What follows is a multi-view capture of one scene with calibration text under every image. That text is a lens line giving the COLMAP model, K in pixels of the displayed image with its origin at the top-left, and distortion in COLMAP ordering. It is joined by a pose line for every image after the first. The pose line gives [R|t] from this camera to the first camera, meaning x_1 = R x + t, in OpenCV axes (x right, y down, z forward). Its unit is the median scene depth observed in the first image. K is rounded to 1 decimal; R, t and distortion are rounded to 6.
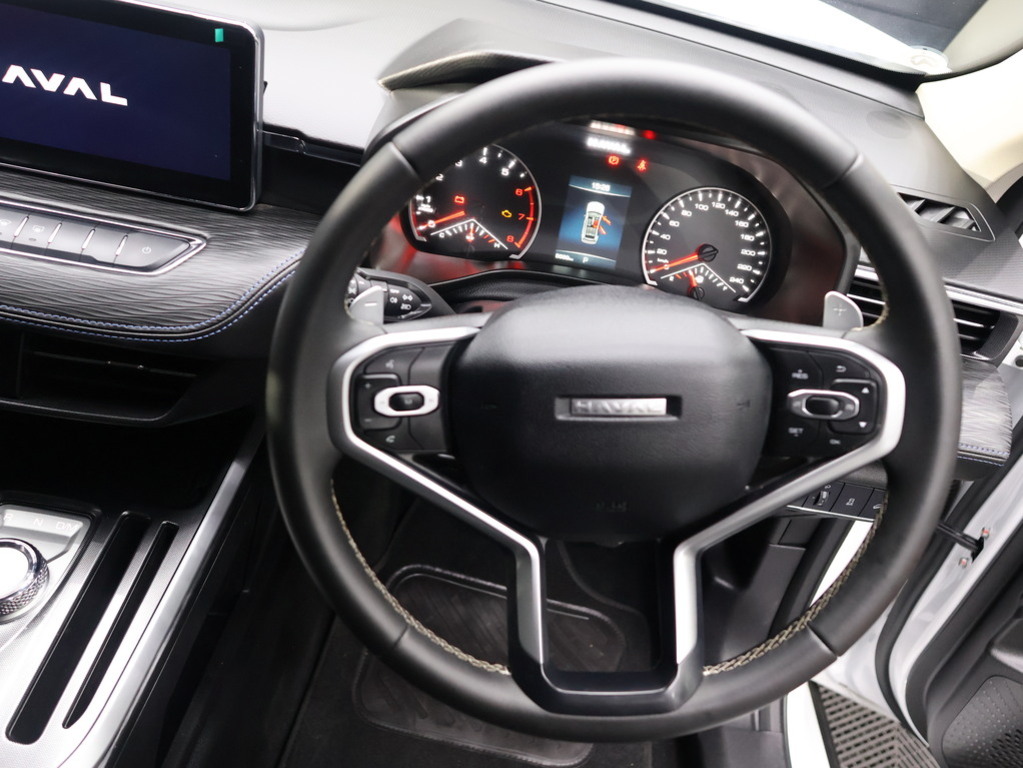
lens RADIAL K [[863.9, 0, 507.4], [0, 863.9, 385.6], [0, 0, 1]] dist [0.002115, 0.000189]
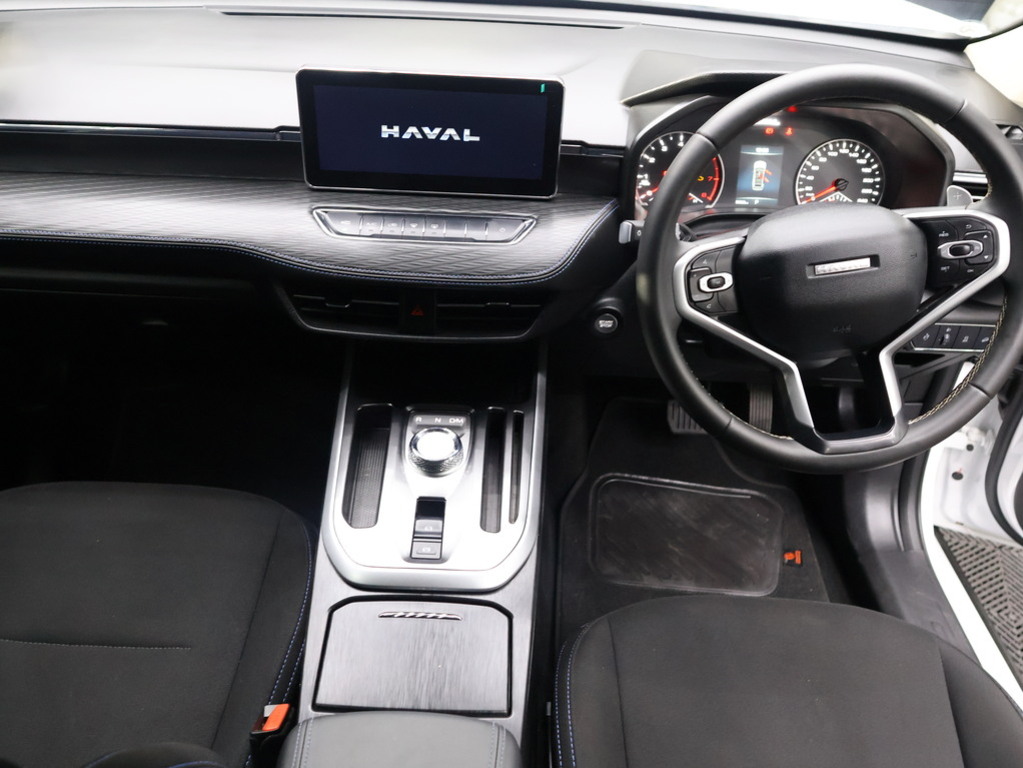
lens RADIAL K [[863.9, 0, 508.8], [0, 863.9, 385.7], [0, 0, 1]] dist [0.002115, 0.000189]
pose [[0.989329, -0.141753, -0.033681, -0.339651], [0.141557, 0.989897, -0.008127, 0.121134], [0.034493, 0.003272, 0.999400, -0.498619]]
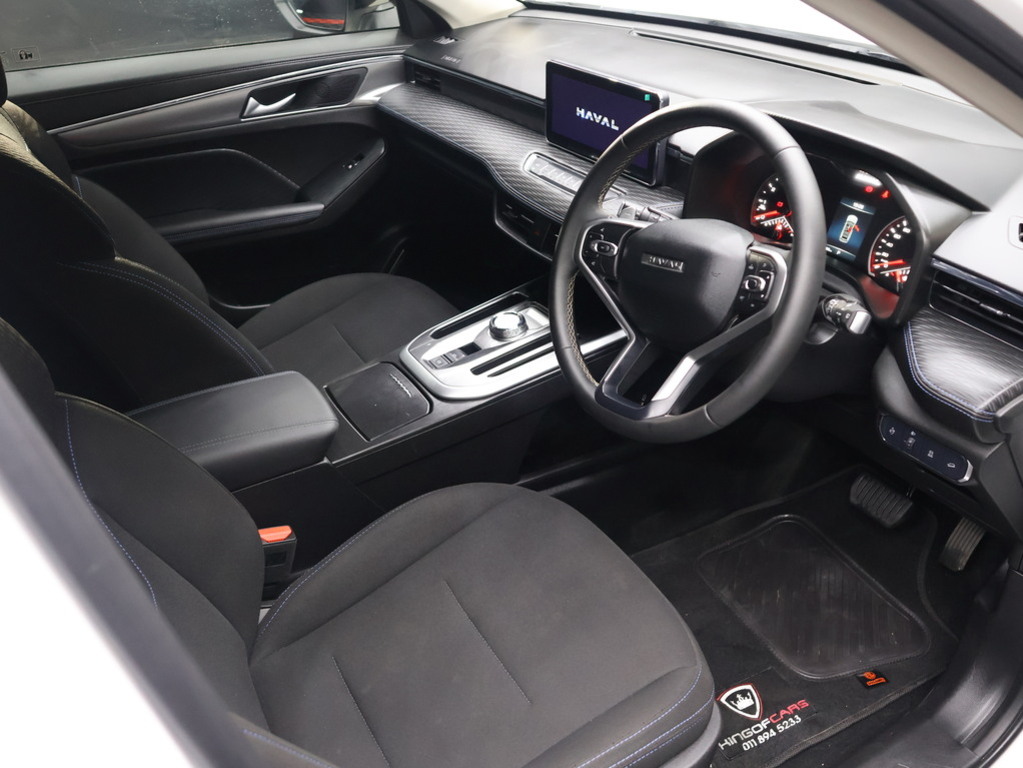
lens RADIAL K [[863.9, 0, 508.1], [0, 863.9, 377.0], [0, 0, 1]] dist [0.002115, 0.000189]
pose [[0.556014, 0.260200, -0.789395, 1.085667], [-0.375765, 0.925830, 0.040499, 0.224187], [0.741383, 0.274109, 0.612548, -0.304772]]
